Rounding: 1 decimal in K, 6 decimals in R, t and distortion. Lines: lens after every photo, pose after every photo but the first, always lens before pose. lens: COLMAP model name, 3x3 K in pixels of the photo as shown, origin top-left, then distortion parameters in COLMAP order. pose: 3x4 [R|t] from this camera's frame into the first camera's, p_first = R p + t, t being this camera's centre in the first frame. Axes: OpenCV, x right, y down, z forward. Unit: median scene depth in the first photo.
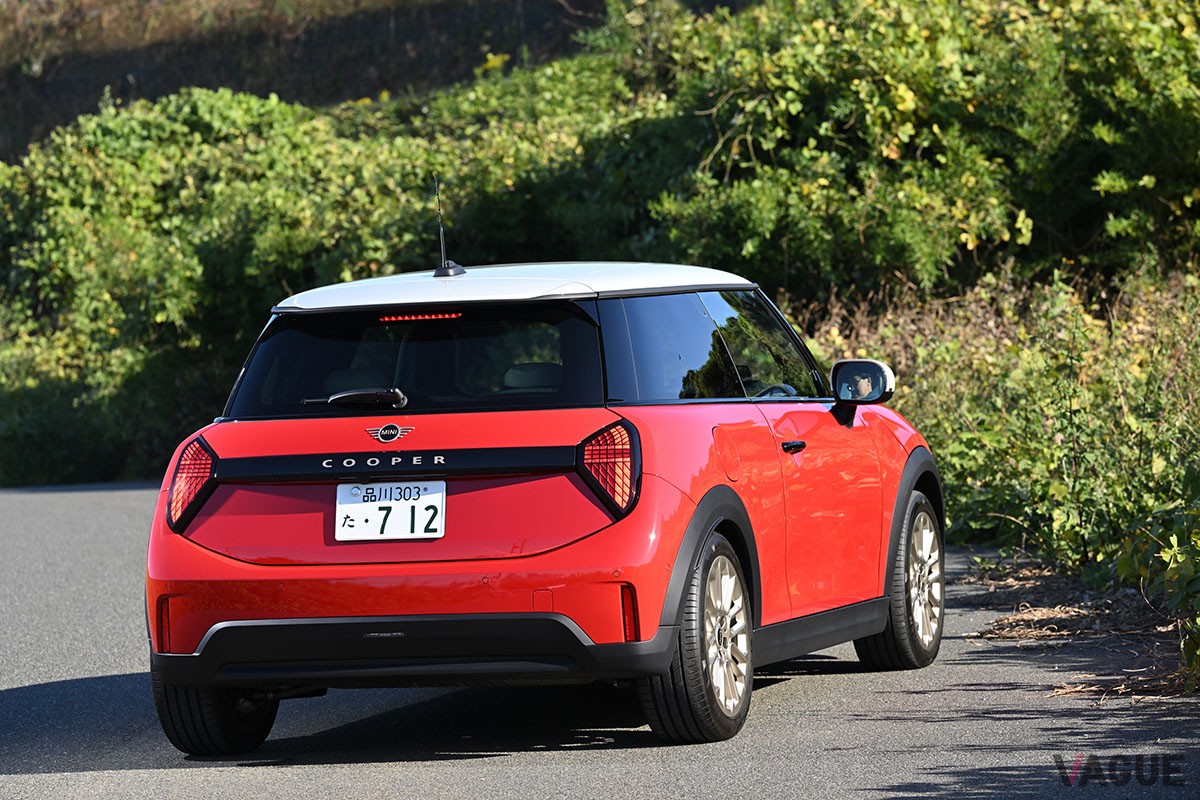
lens RADIAL K [[5012.8, 0, 601.9], [0, 5012.8, 397.7], [0, 0, 1]] dist [-0.153455, 0.000000]
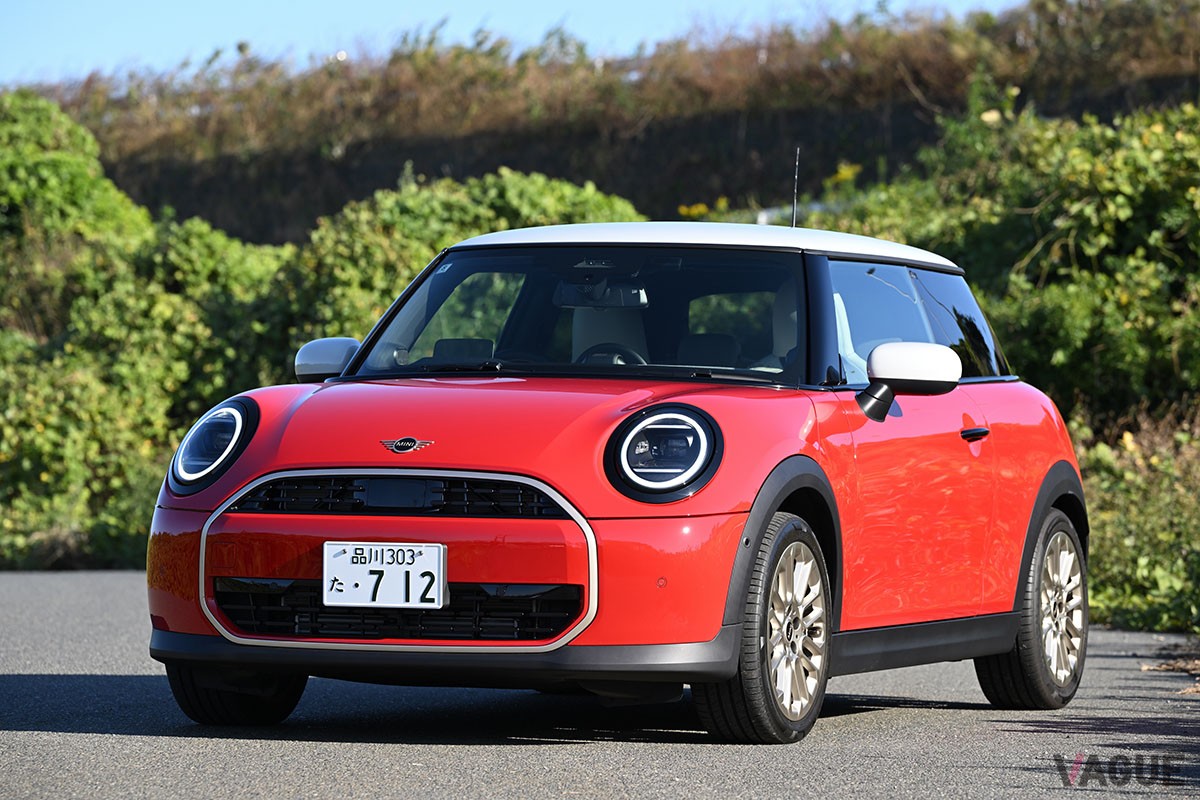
lens RADIAL K [[5882.4, 0, 595.5], [0, 5882.4, 406.5], [0, 0, 1]] dist [0.281746, 0.000000]
pose [[0.995114, 0.070625, -0.068988, 0.018649], [-0.072803, 0.996908, -0.029578, 0.017672], [0.066686, 0.034456, 0.997179, -0.104377]]
